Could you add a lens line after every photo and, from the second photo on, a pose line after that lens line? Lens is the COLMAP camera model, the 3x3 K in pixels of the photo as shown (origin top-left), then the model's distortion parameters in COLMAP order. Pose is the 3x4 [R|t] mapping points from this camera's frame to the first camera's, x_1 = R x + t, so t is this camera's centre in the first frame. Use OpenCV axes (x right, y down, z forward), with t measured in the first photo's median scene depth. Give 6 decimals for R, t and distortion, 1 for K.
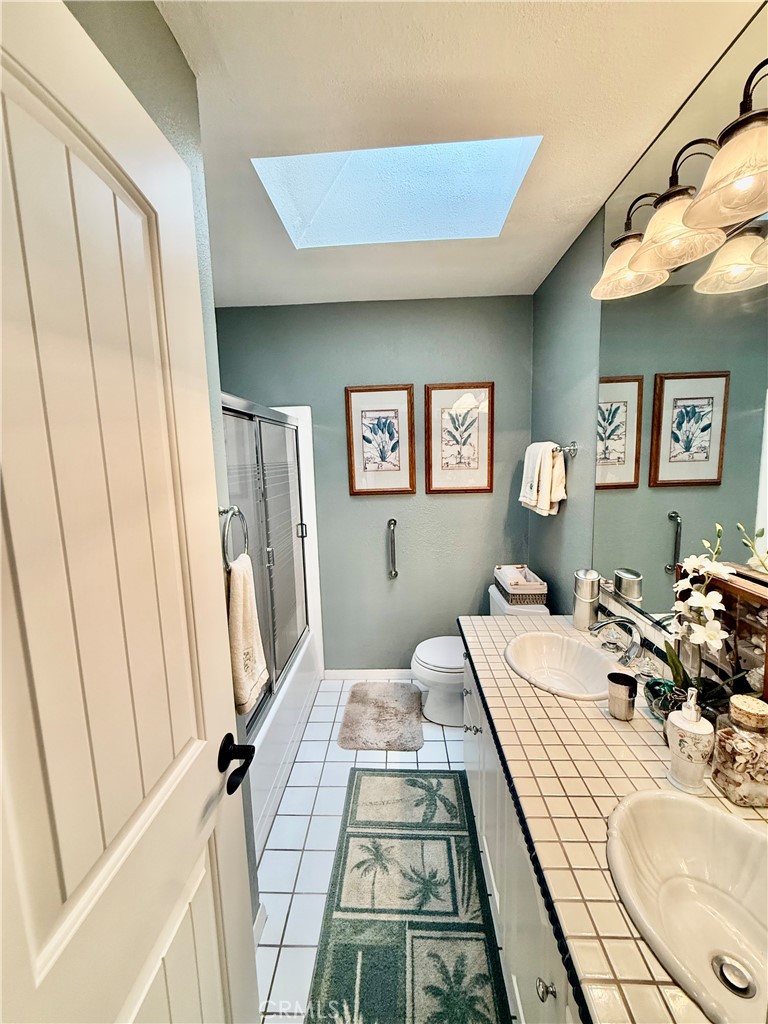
lens RADIAL K [[408.3, 0, 383.1], [0, 408.3, 510.6], [0, 0, 1]] dist [0.000793, 0.000276]
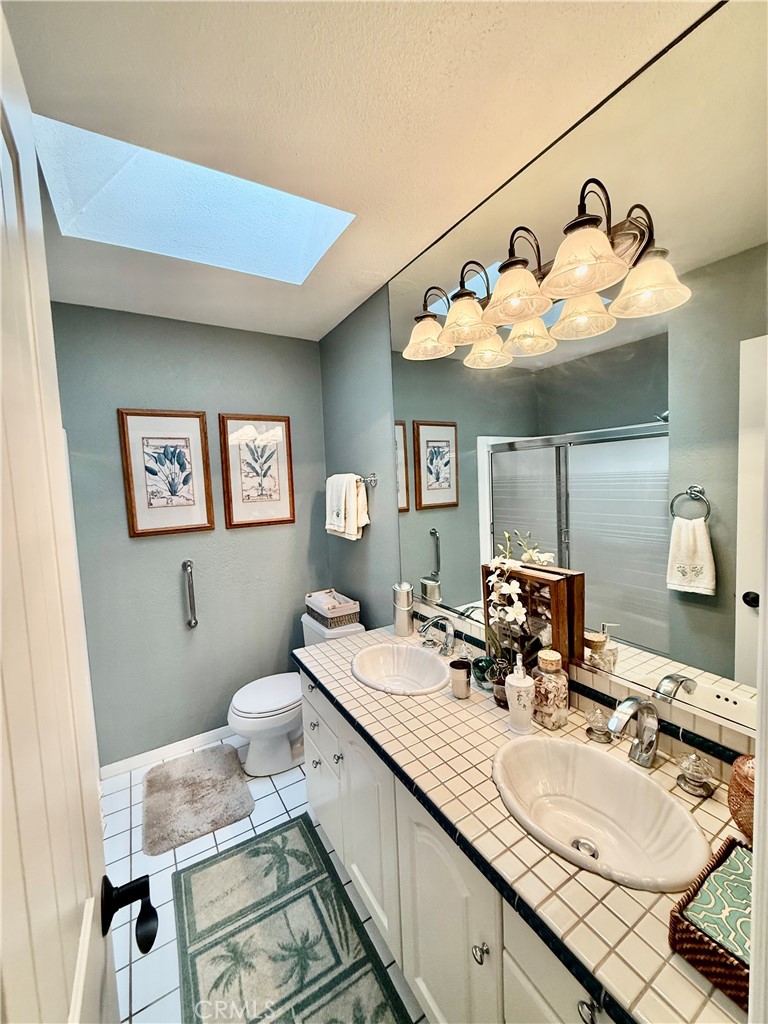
lens RADIAL K [[408.3, 0, 383.5], [0, 408.3, 510.6], [0, 0, 1]] dist [0.000793, 0.000276]
pose [[0.831987, -0.048289, 0.552689, -0.146733], [0.091717, 0.994469, -0.051179, -0.002925], [-0.547161, 0.093271, 0.831814, 0.035664]]
